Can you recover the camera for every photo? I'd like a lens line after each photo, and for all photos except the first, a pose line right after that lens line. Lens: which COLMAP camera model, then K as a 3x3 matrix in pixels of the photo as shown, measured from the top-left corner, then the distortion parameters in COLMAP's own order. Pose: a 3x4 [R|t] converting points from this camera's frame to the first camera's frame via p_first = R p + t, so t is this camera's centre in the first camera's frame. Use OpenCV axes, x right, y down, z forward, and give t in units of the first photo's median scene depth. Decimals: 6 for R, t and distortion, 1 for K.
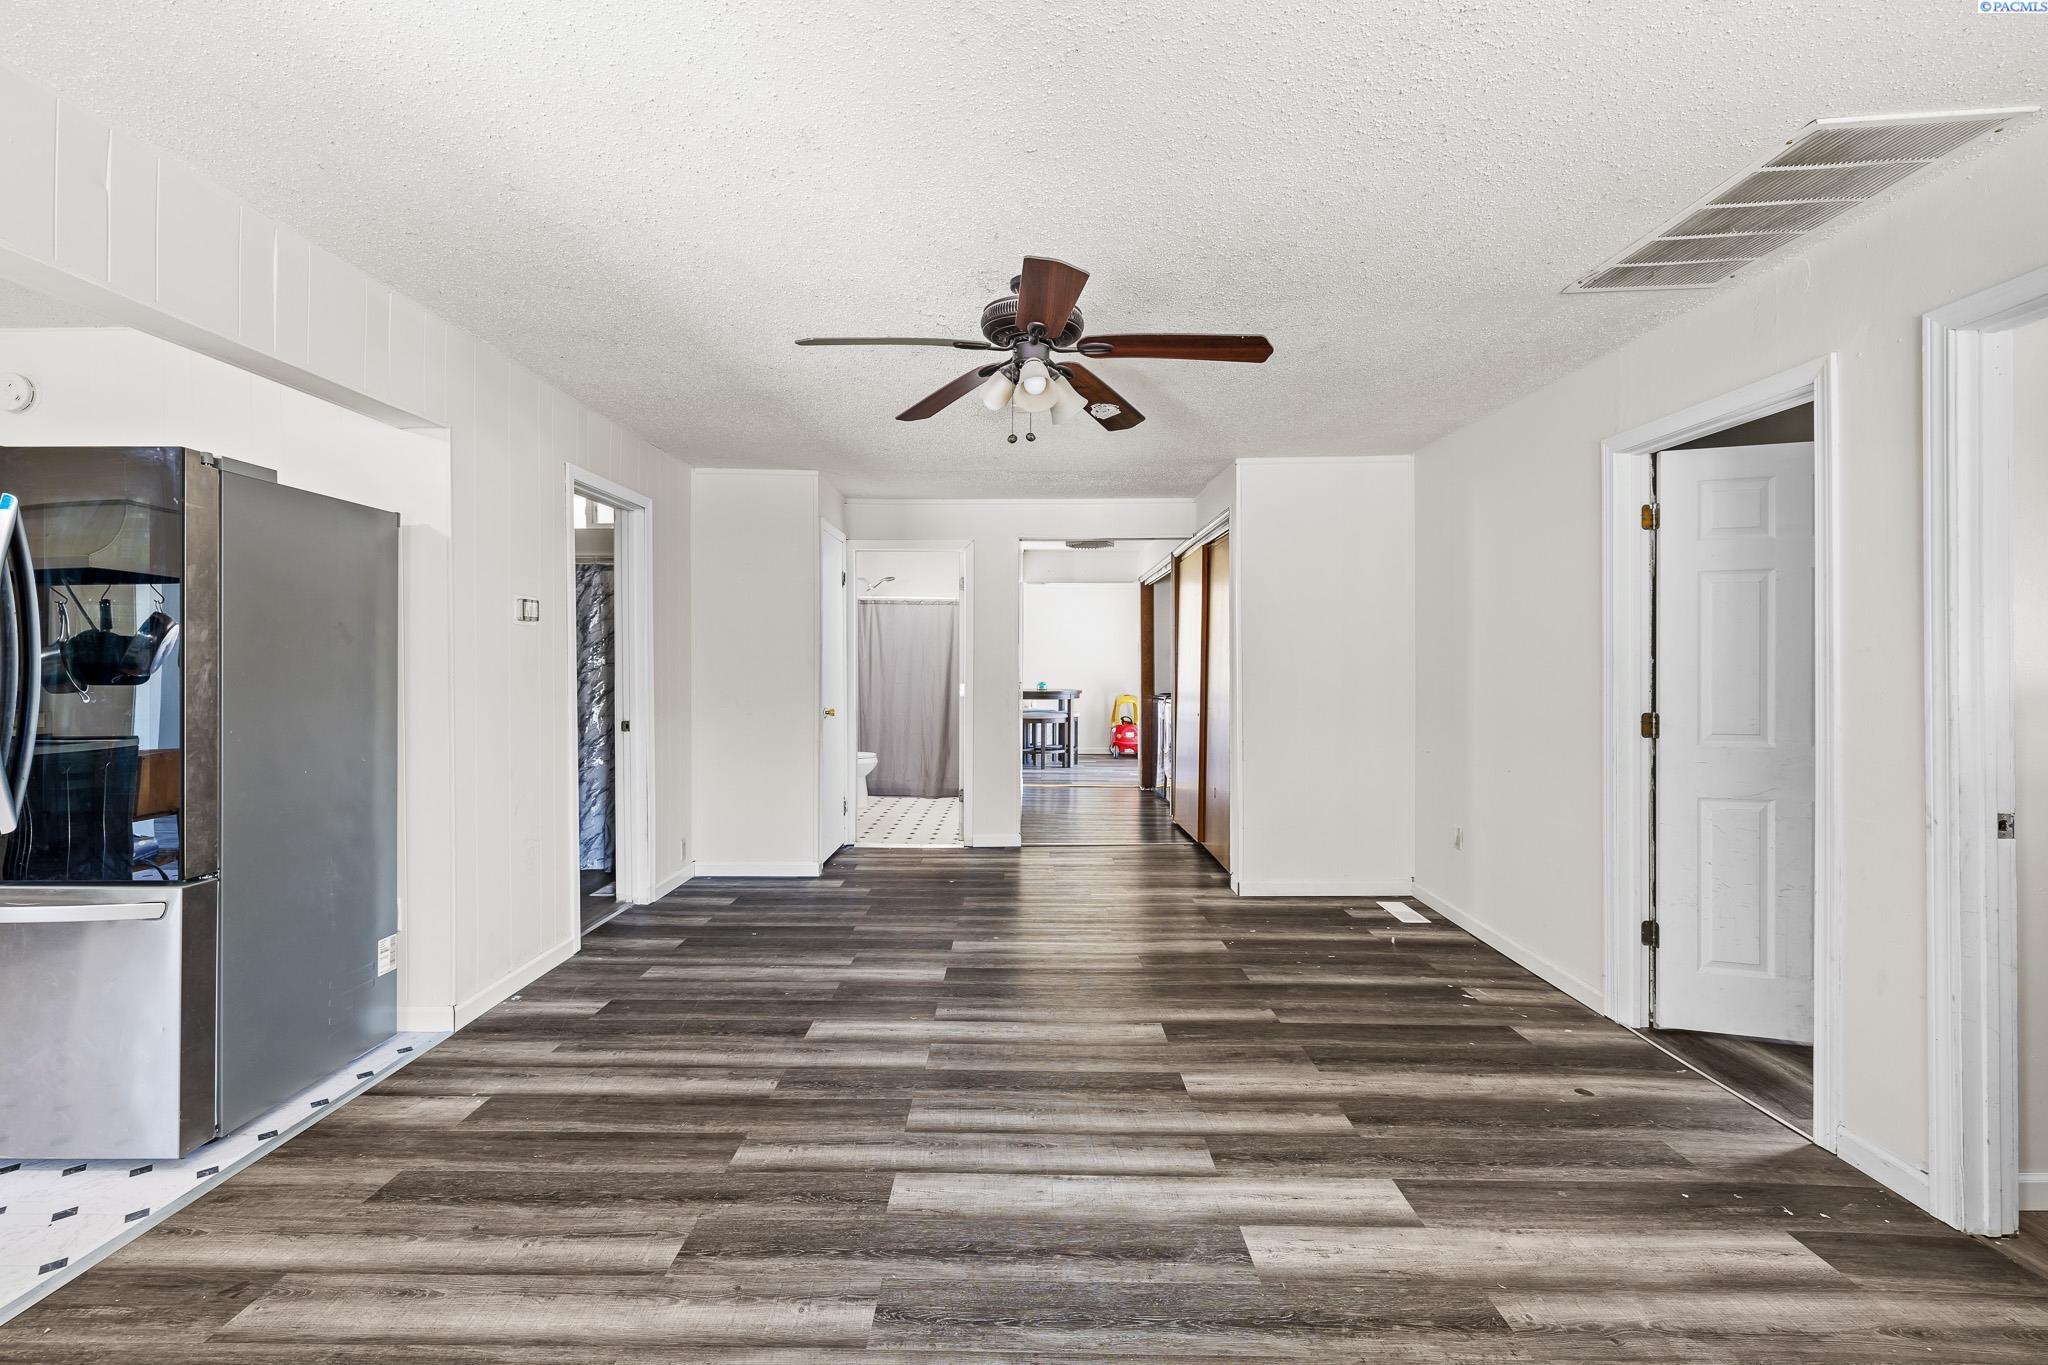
lens RADIAL K [[859.3, 0, 1023.5], [0, 859.3, 667.4], [0, 0, 1]] dist [-0.000187, 0.000608]
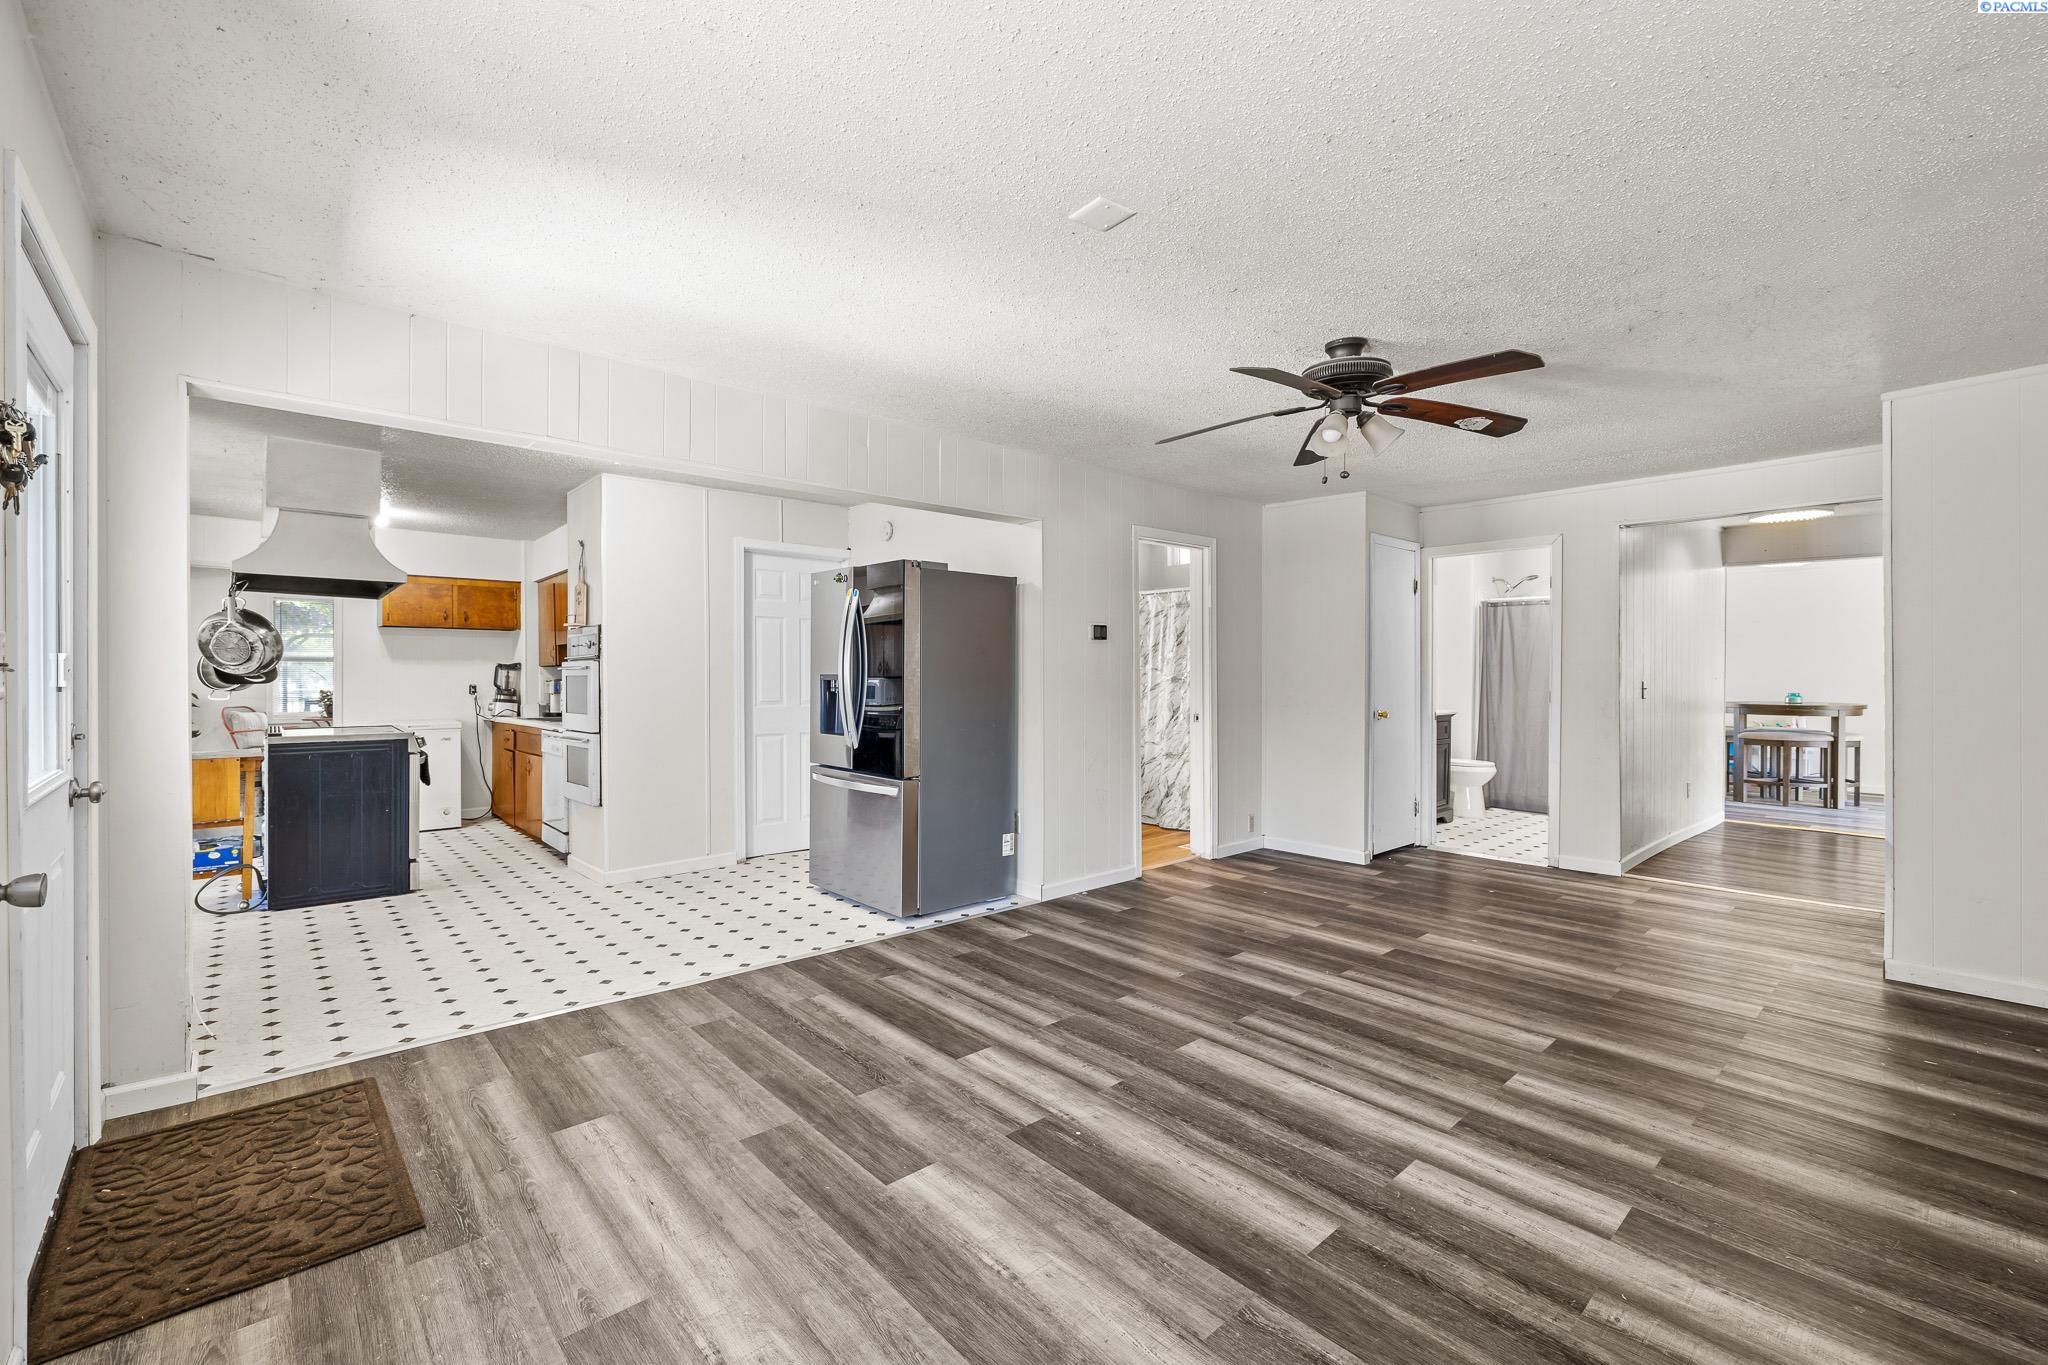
lens RADIAL K [[879.6, 0, 1024.0], [0, 879.6, 682.5], [0, 0, 1]] dist [-0.000348, 0.000486]
pose [[0.672897, 0.009360, -0.739677, 0.612151], [-0.002373, 0.999942, 0.010494, 0.004120], [0.739732, -0.005306, 0.672880, -0.136359]]
